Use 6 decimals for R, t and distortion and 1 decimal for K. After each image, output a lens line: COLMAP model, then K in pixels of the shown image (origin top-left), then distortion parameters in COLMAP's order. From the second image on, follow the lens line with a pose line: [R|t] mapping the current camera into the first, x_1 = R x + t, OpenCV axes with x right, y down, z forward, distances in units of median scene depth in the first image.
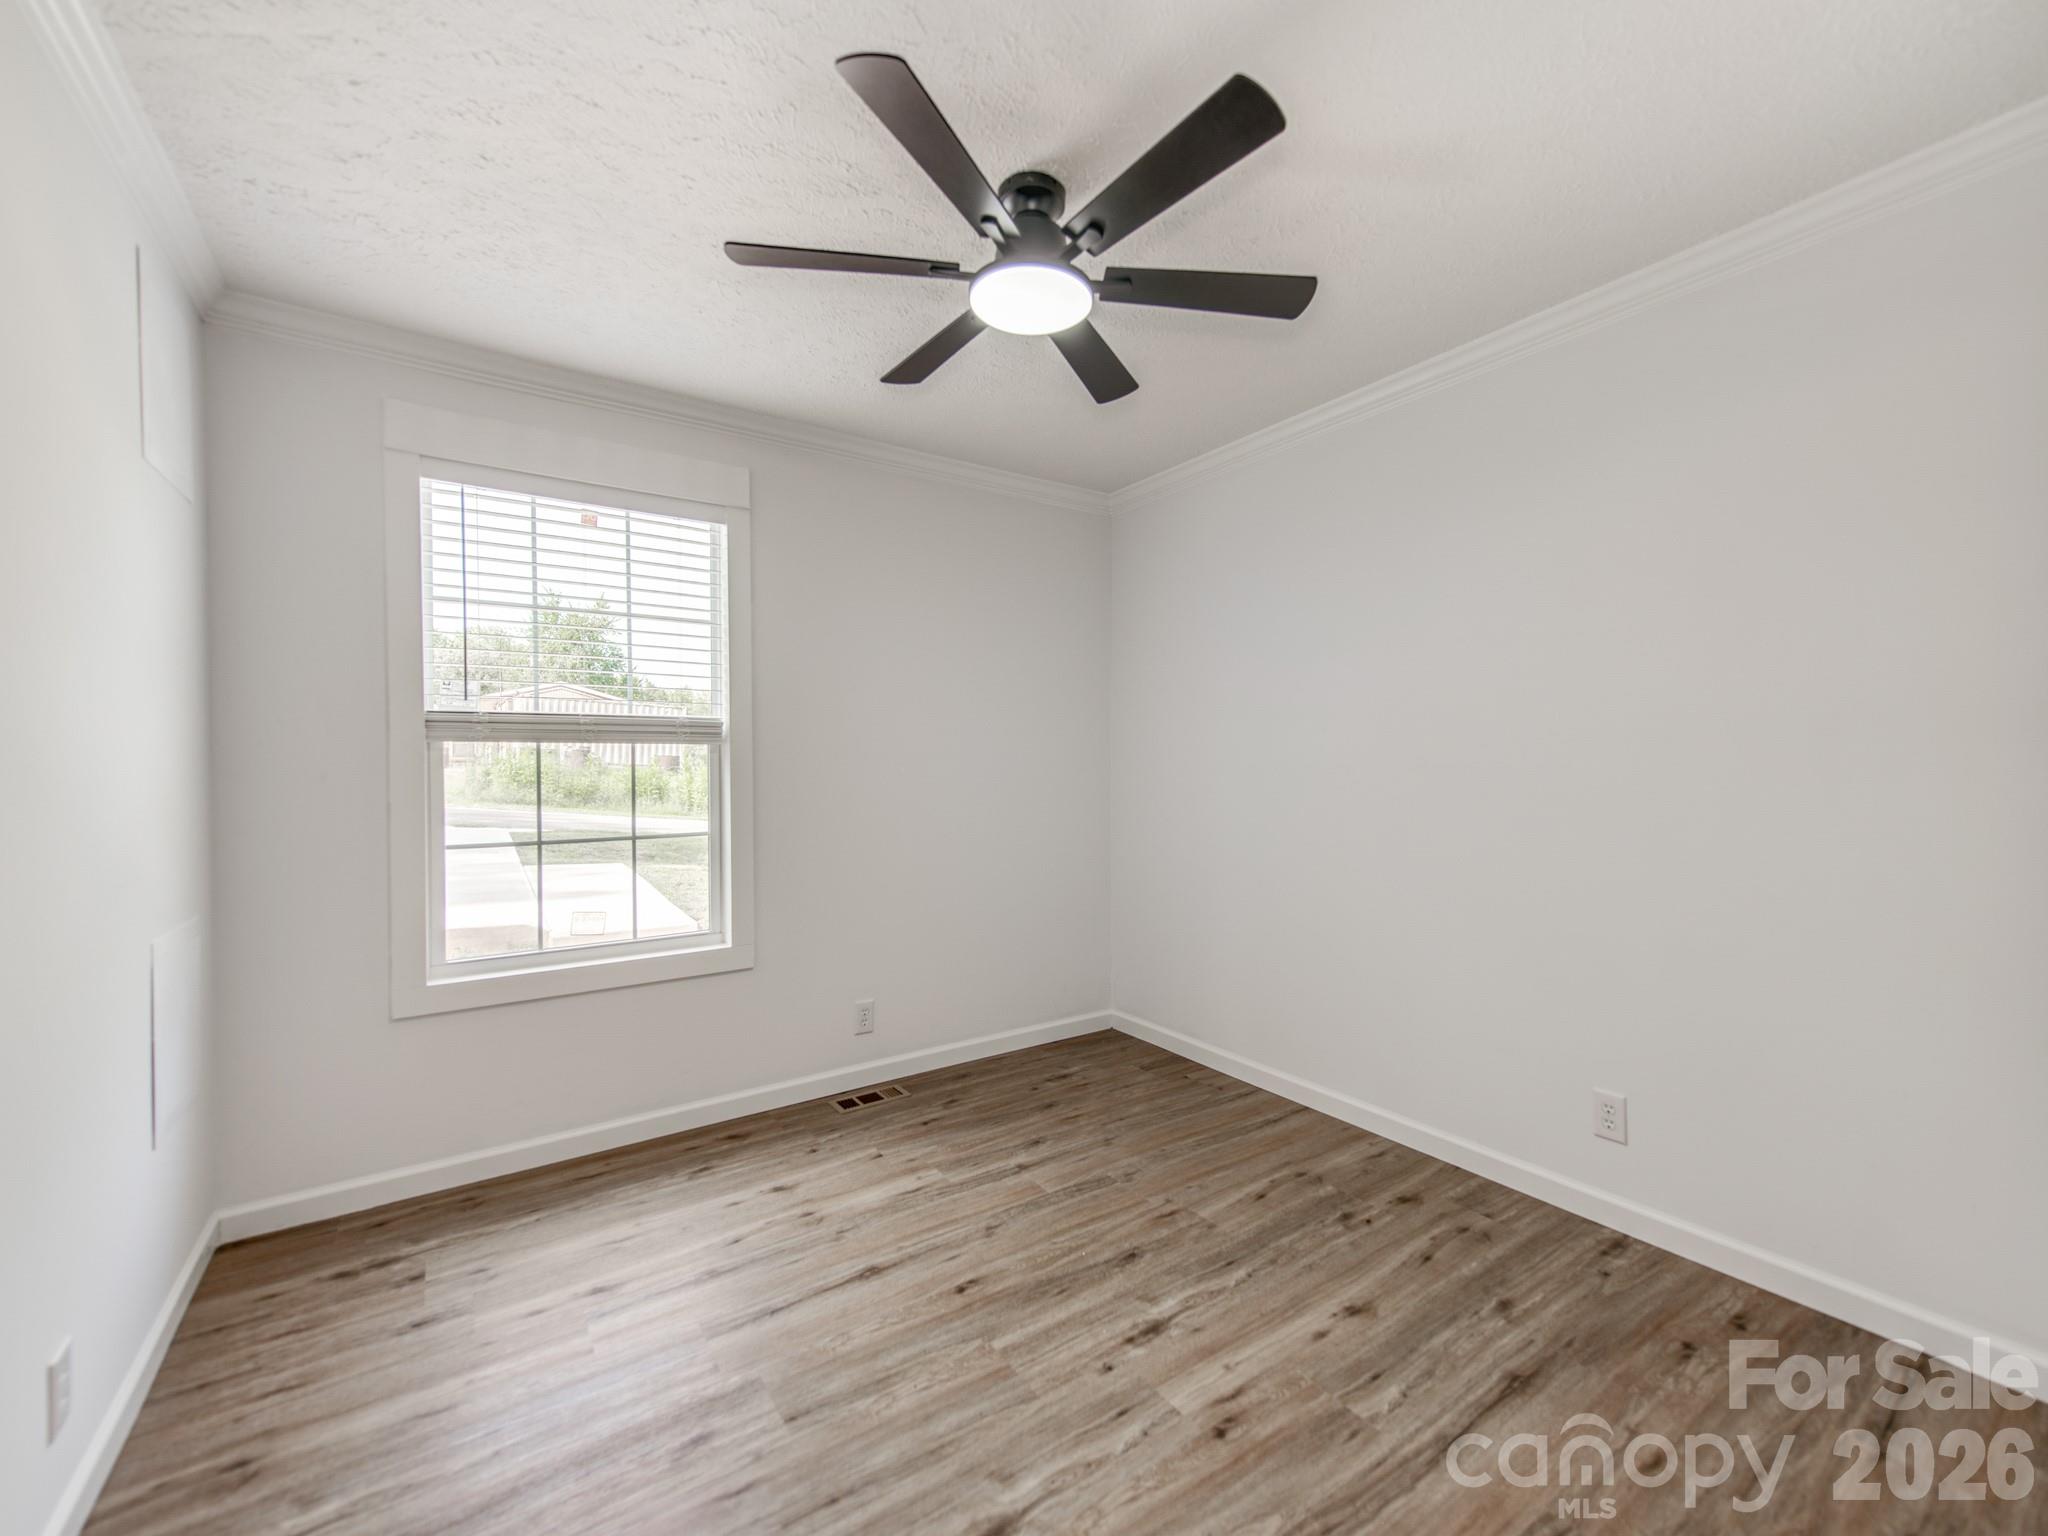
lens RADIAL K [[848.4, 0, 1016.1], [0, 848.4, 769.8], [0, 0, 1]] dist [0.004415, -0.000290]
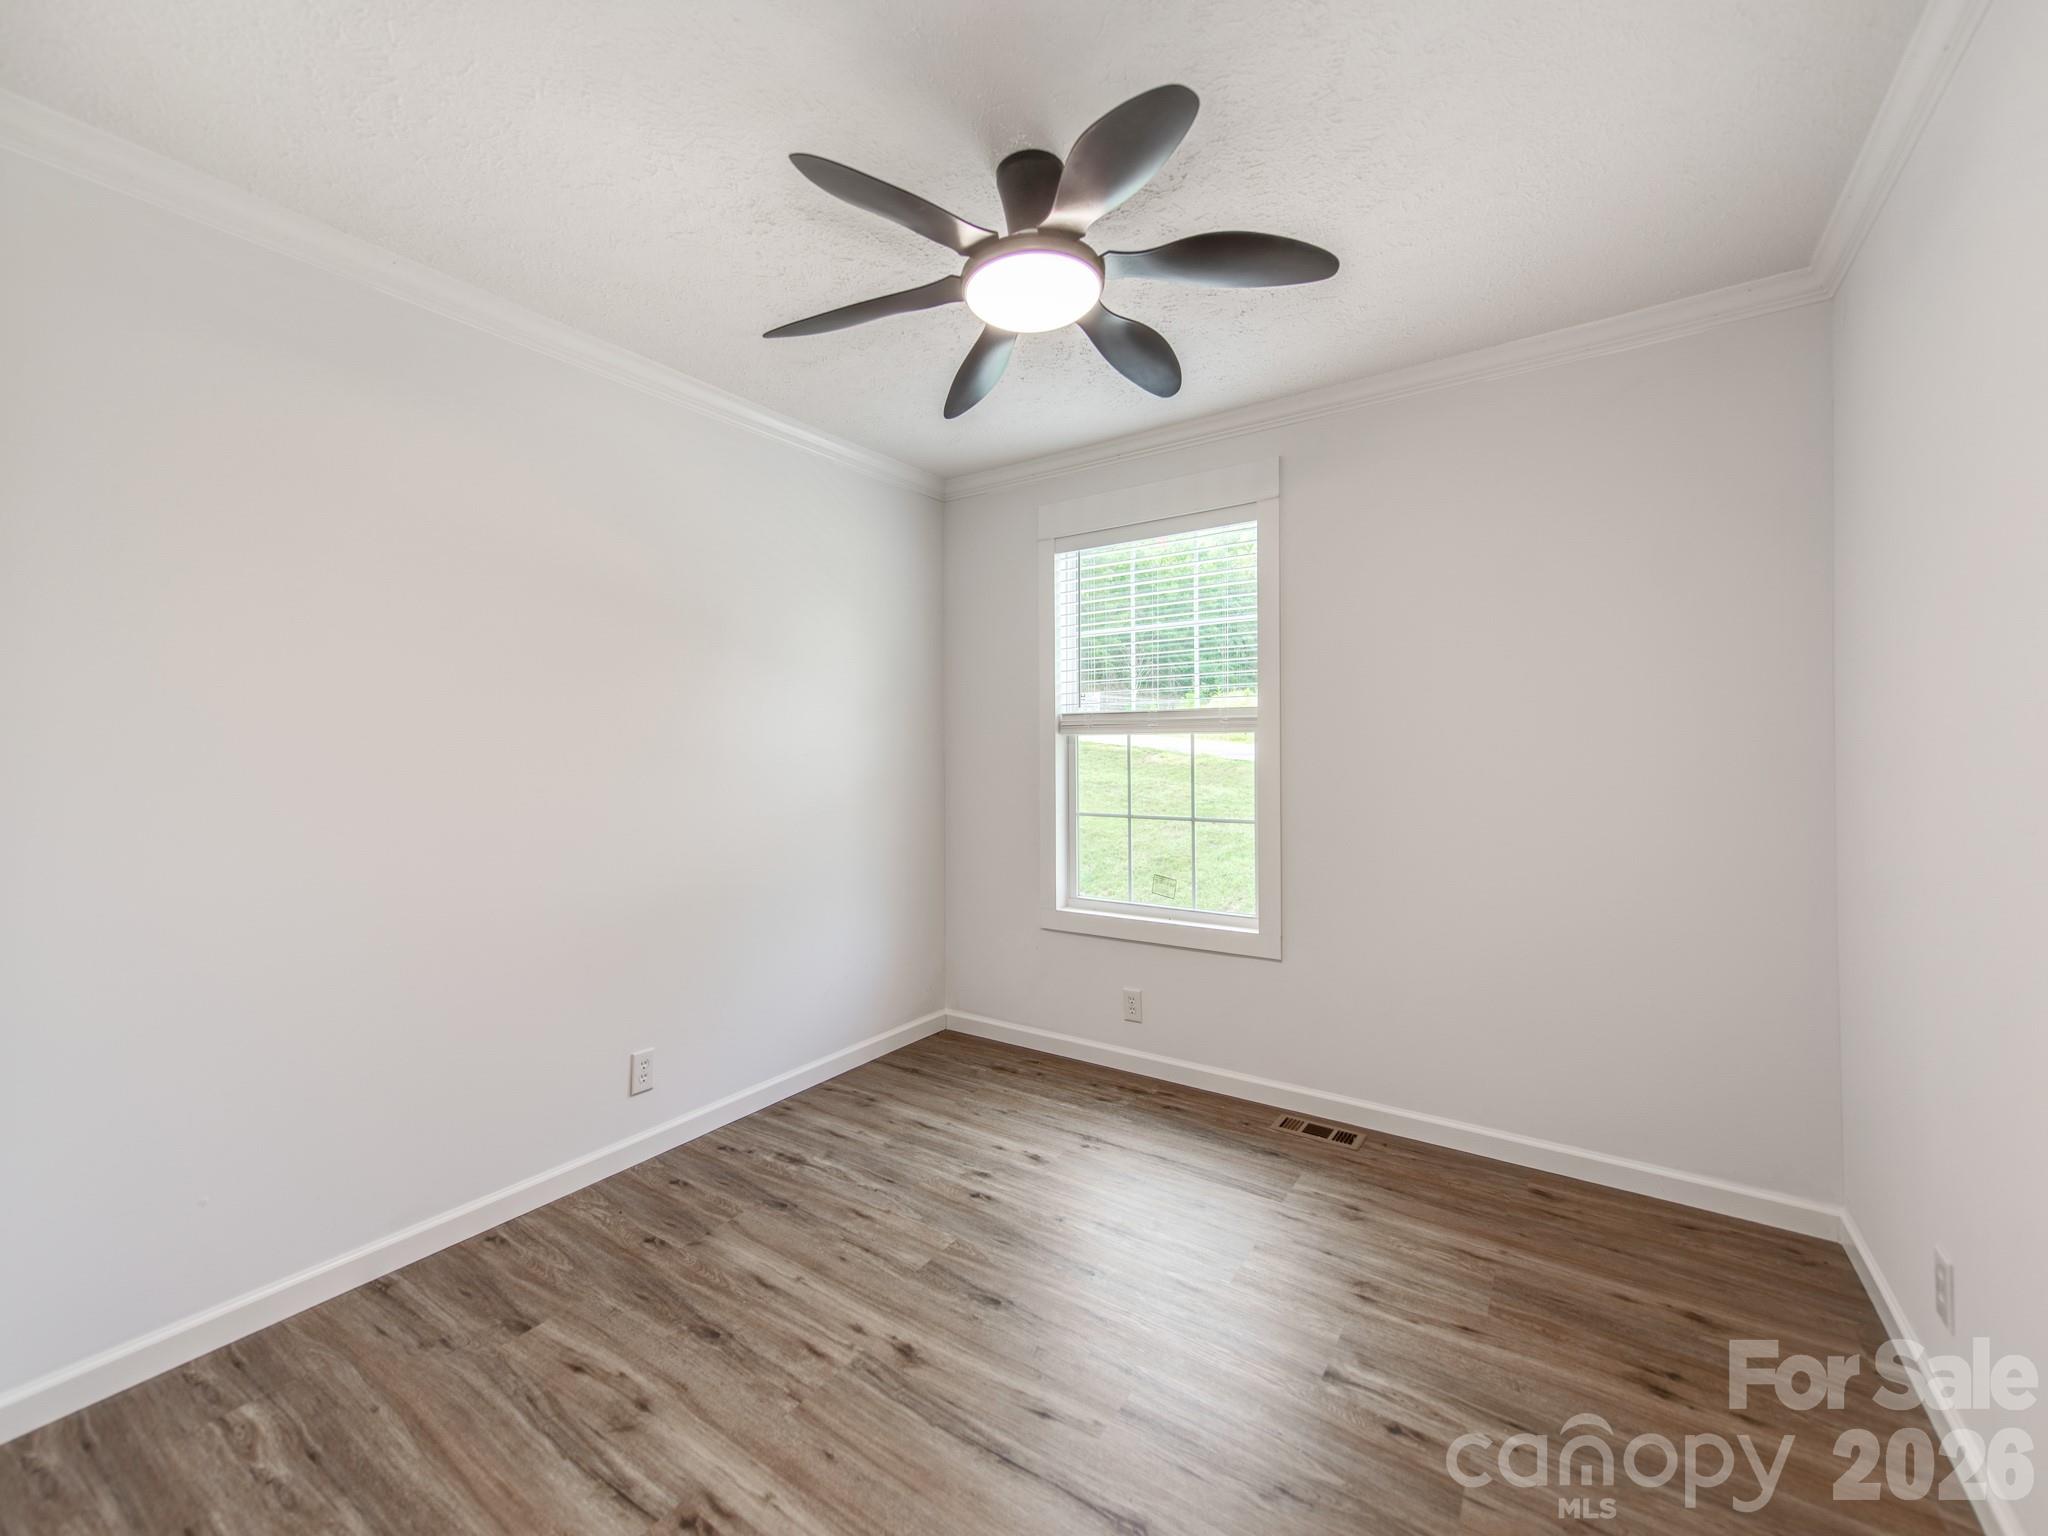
lens RADIAL K [[848.4, 0, 1009.6], [0, 848.4, 758.9], [0, 0, 1]] dist [0.004415, -0.000290]
pose [[0.351477, 0.007305, -0.936168, 0.559688], [-0.012351, 0.999919, 0.003165, -0.000351], [0.936115, 0.010451, 0.351539, 0.395867]]
